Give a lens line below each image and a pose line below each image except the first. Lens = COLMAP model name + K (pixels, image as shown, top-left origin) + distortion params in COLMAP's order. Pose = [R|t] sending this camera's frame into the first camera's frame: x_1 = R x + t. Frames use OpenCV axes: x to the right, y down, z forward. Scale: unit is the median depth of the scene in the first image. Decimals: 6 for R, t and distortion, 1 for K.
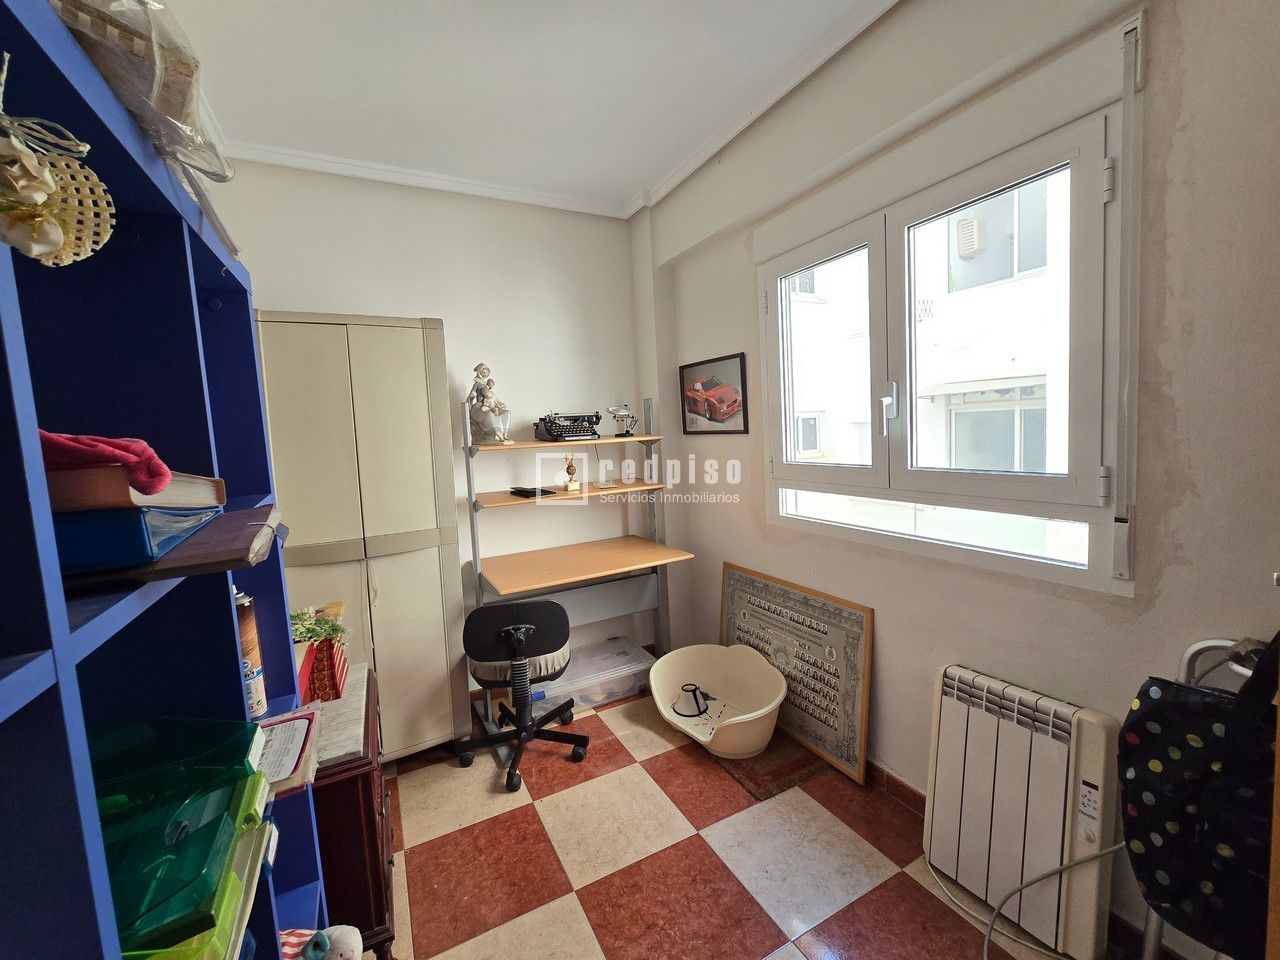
lens RADIAL K [[525.6, 0, 638.4], [0, 525.6, 469.4], [0, 0, 1]] dist [-0.005641, 0.003629]
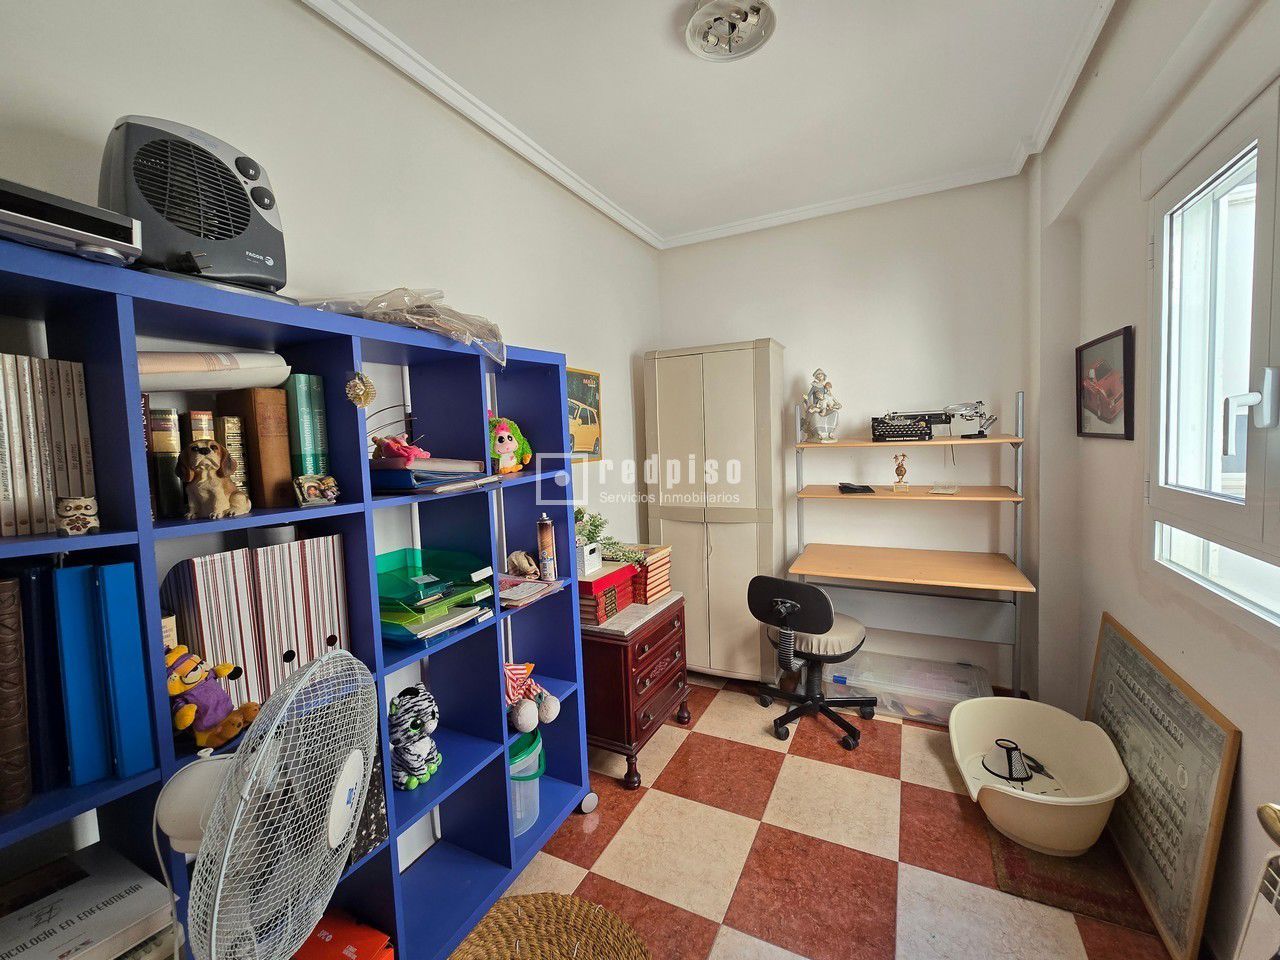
lens RADIAL K [[521.3, 0, 644.6], [0, 521.3, 476.9], [0, 0, 1]] dist [-0.001091, -0.000112]
pose [[0.589769, 0.088270, -0.802733, 0.395909], [-0.058540, 0.996066, 0.066520, -0.026437], [0.805447, 0.007761, 0.592617, 0.050814]]
